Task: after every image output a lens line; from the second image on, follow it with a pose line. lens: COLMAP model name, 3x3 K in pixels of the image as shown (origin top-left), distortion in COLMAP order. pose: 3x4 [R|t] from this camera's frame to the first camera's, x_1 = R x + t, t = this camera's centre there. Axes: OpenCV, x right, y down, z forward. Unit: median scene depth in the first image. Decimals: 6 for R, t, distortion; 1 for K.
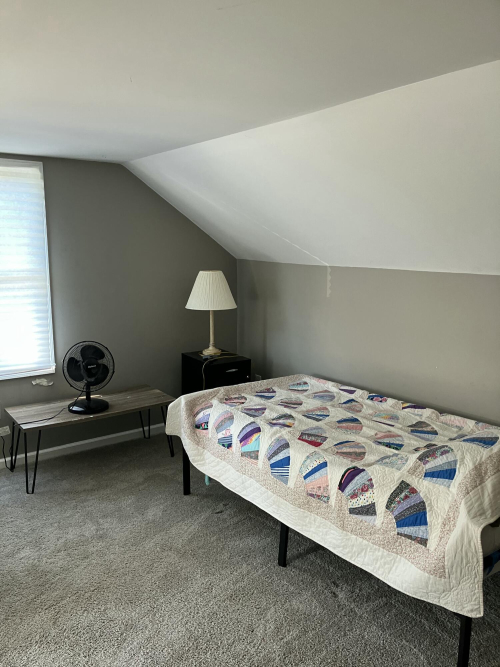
lens RADIAL K [[554.4, 0, 247.2], [0, 554.4, 332.3], [0, 0, 1]] dist [-0.000712, -0.025705]
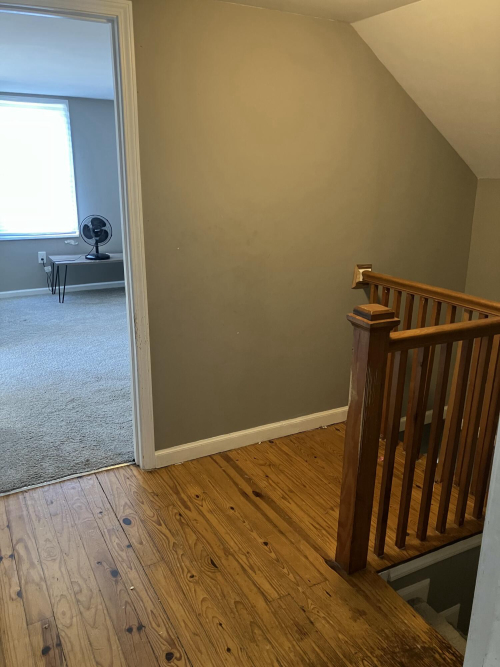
lens RADIAL K [[554.4, 0, 252.4], [0, 554.4, 334.3], [0, 0, 1]] dist [-0.000712, -0.025705]
pose [[0.993059, 0.053974, -0.104499, 0.364529], [-0.037966, 0.988028, 0.149528, 0.102177], [0.111318, -0.144523, 0.983220, -0.612501]]
